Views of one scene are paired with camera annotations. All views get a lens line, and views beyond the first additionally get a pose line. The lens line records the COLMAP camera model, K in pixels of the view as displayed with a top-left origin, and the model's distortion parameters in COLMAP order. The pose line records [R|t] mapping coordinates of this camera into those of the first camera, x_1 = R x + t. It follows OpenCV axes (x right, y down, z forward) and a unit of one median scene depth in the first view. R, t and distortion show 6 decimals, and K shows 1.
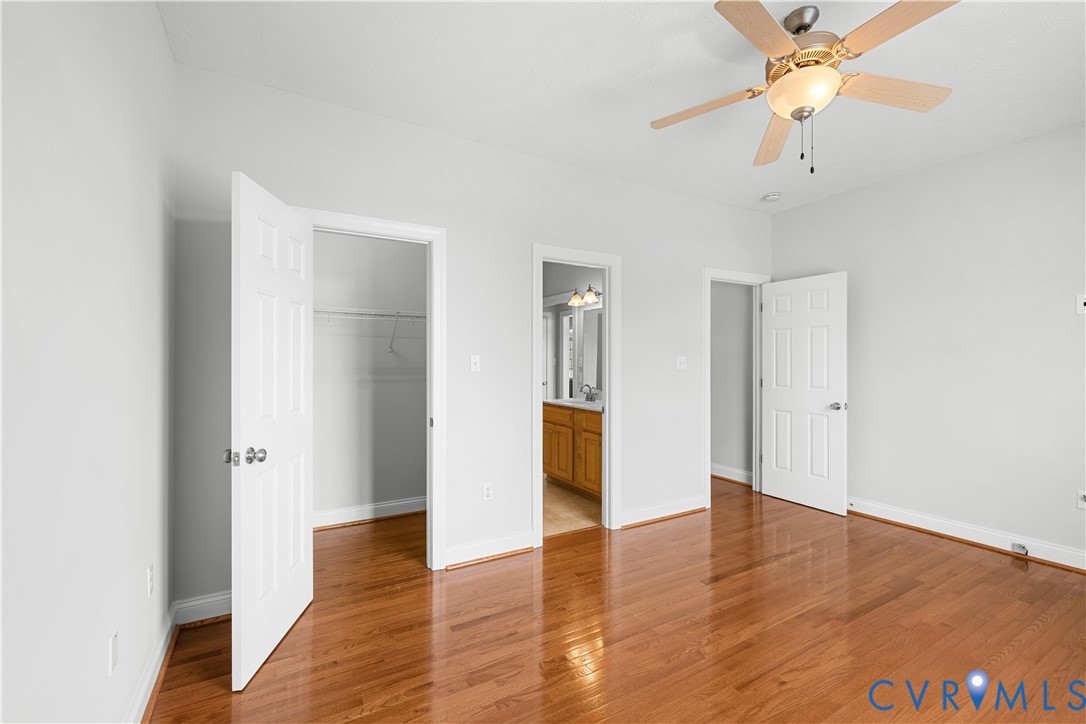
lens RADIAL K [[464.3, 0, 539.4], [0, 464.3, 364.4], [0, 0, 1]] dist [0.000906, 0.000359]
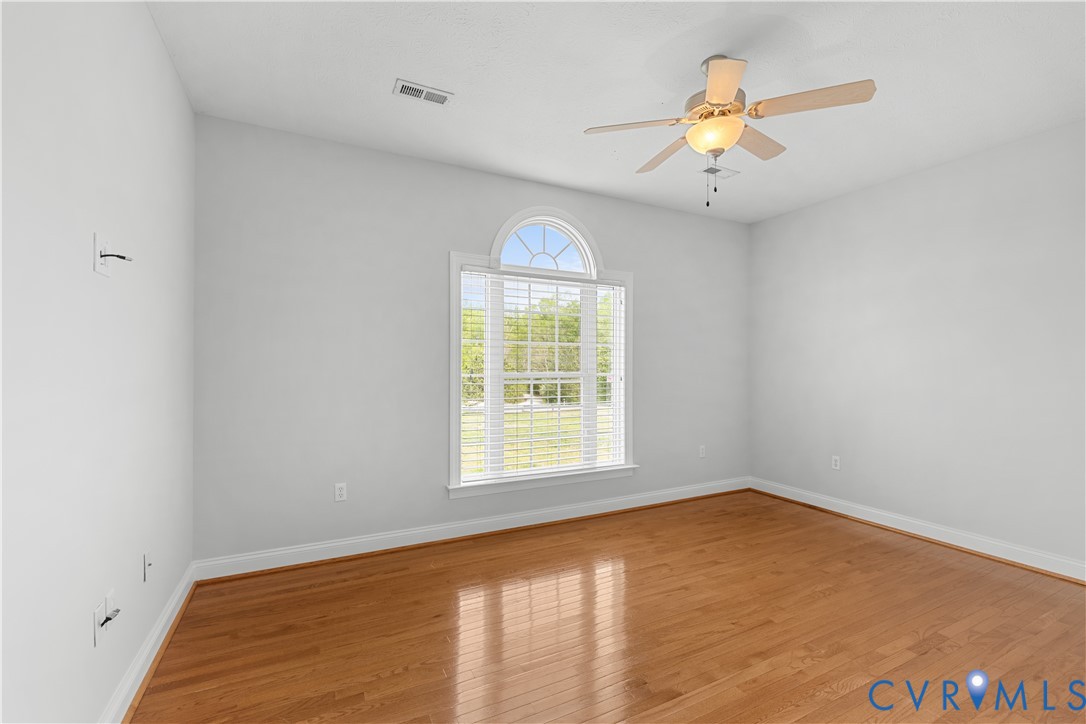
lens RADIAL K [[464.3, 0, 539.4], [0, 464.3, 364.4], [0, 0, 1]] dist [0.000906, 0.000359]
pose [[-0.997880, 0.001475, 0.065071, 0.777082], [0.001542, 0.999998, 0.000983, -0.007808], [-0.065069, 0.001081, -0.997880, 1.834823]]
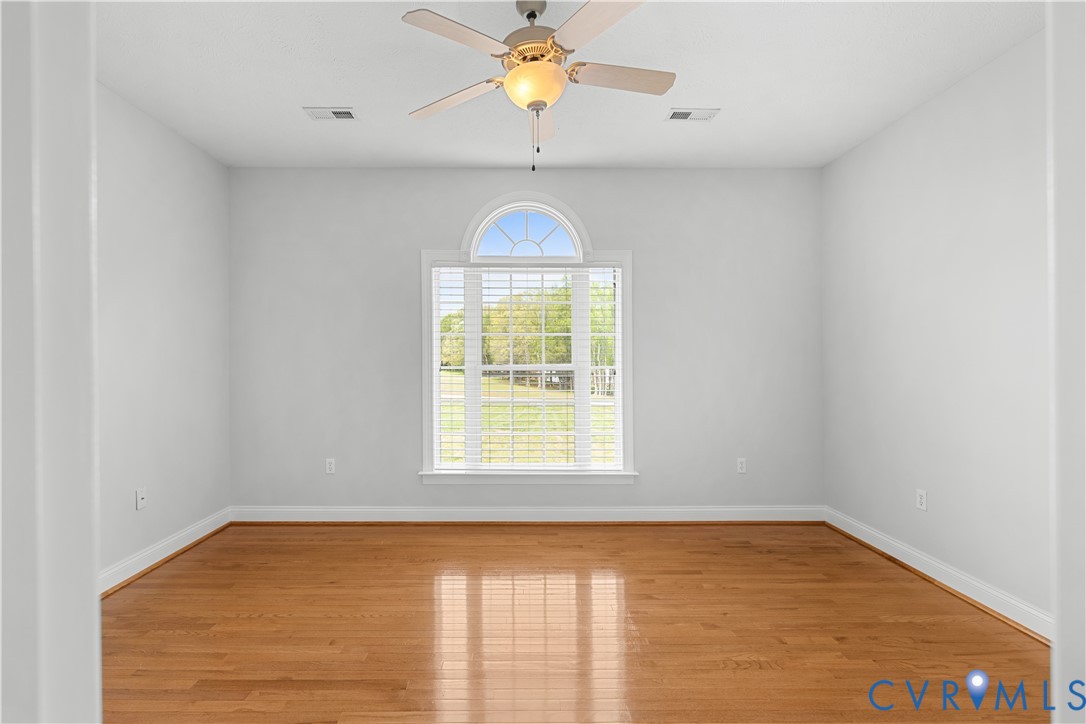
lens RADIAL K [[475.1, 0, 517.5], [0, 475.1, 361.4], [0, 0, 1]] dist [0.001747, 0.000184]
pose [[-0.860924, 0.002034, 0.508730, 0.081098], [0.005030, 0.999977, 0.004514, 0.002229], [-0.508709, 0.006445, -0.860915, 1.596935]]
